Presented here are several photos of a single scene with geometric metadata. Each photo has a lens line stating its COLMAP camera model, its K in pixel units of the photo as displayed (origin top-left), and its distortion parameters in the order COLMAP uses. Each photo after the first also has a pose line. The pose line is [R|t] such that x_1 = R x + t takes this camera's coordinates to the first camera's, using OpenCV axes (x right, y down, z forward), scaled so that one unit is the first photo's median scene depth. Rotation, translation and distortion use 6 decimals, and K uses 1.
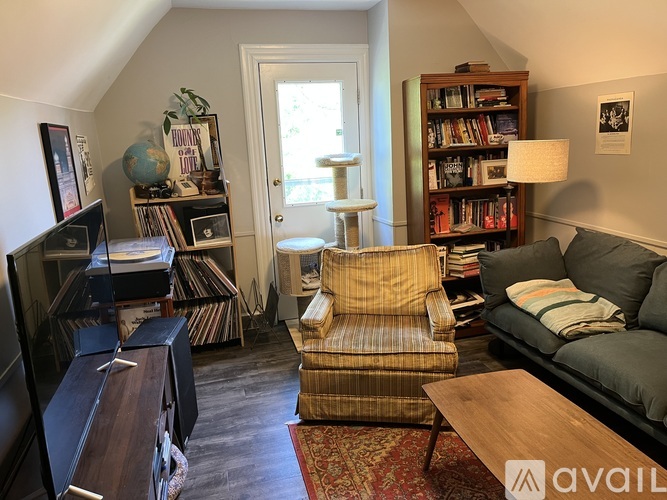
lens RADIAL K [[513.9, 0, 333.5], [0, 513.9, 250.0], [0, 0, 1]] dist [0.052318, -0.078079]
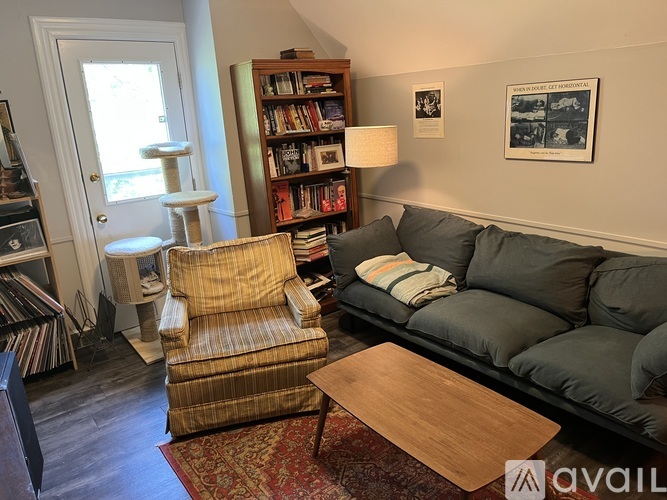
lens RADIAL K [[513.9, 0, 333.5], [0, 513.9, 250.0], [0, 0, 1]] dist [0.052318, -0.078079]
pose [[0.919969, -0.110164, 0.376193, -0.096641], [0.094907, 0.993741, 0.058915, -0.027309], [-0.380329, -0.018497, 0.924666, 0.037281]]
